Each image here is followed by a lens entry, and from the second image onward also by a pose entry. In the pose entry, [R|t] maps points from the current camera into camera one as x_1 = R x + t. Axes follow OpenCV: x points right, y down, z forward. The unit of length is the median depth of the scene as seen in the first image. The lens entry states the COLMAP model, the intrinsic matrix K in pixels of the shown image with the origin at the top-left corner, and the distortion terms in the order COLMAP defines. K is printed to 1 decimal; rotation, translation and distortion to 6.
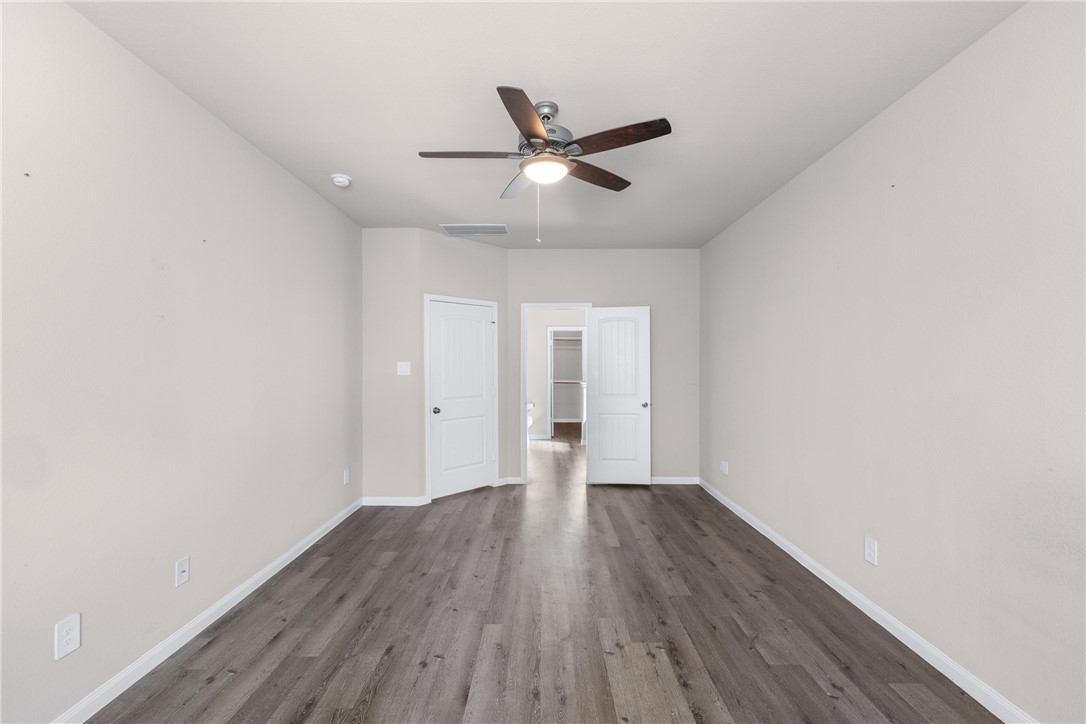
lens RADIAL K [[460.8, 0, 542.6], [0, 460.8, 364.4], [0, 0, 1]] dist [-0.002920, 0.000367]
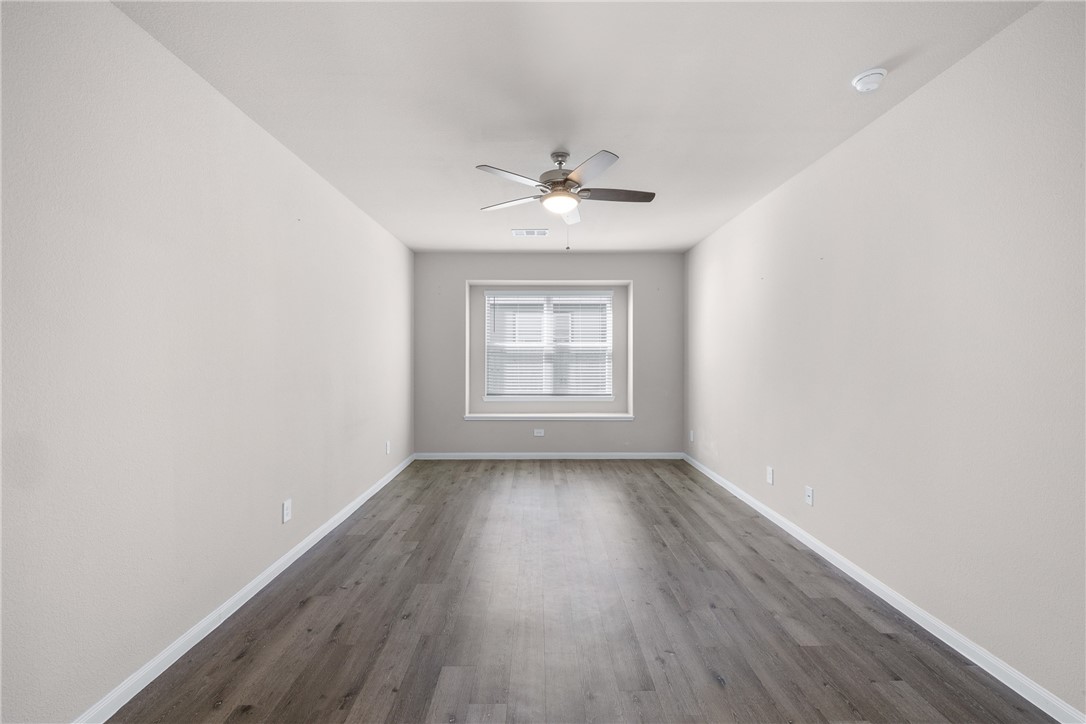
lens RADIAL K [[460.8, 0, 544.6], [0, 460.8, 359.9], [0, 0, 1]] dist [-0.002920, 0.000367]
pose [[-0.999836, 0.000423, -0.018088, 0.065674], [0.000299, 0.999976, 0.006858, 0.007532], [0.018090, 0.006852, -0.999813, 2.002499]]
